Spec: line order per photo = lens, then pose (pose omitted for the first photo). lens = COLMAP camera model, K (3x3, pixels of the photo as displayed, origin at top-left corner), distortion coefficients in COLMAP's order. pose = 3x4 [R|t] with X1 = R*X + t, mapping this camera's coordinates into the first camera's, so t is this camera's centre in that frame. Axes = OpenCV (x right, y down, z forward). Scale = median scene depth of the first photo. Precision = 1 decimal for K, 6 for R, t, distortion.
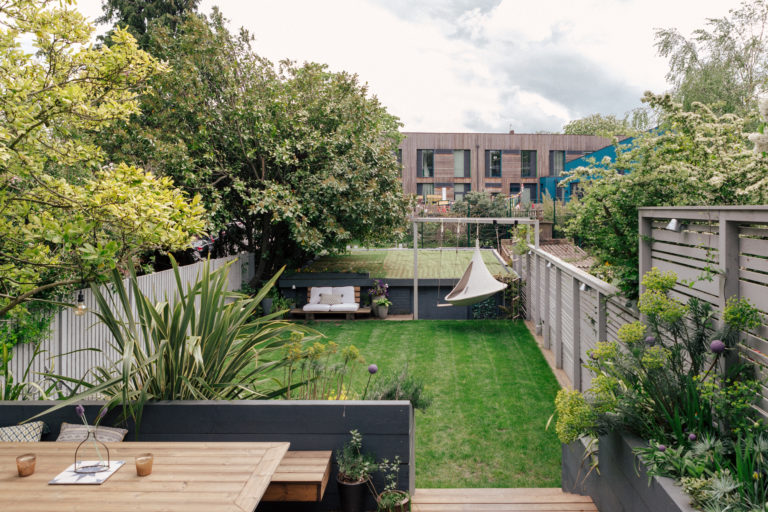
lens RADIAL K [[597.8, 0, 384.4], [0, 597.8, 211.0], [0, 0, 1]] dist [-0.006142, 0.004986]
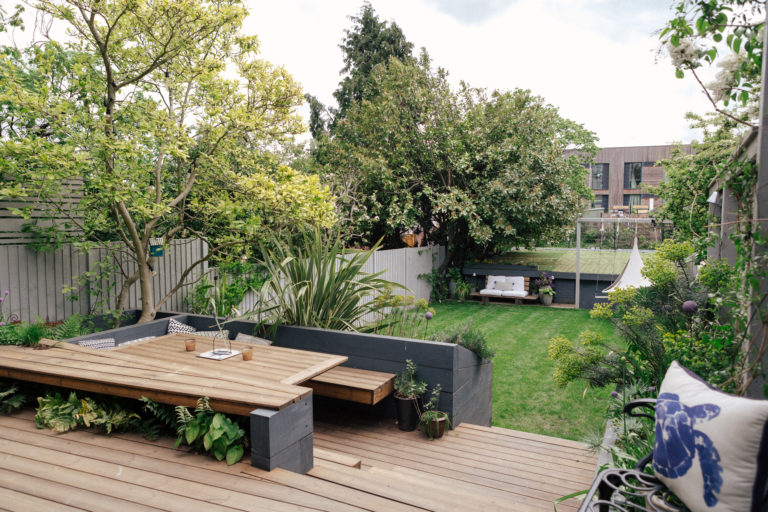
lens RADIAL K [[492.9, 0, 384.0], [0, 492.9, 256.0], [0, 0, 1]] dist [-0.007316, 0.000193]
pose [[0.906851, 0.042879, -0.419264, 0.111539], [-0.014606, 0.997411, 0.070415, 0.022451], [0.421198, -0.057732, 0.905129, 0.007916]]
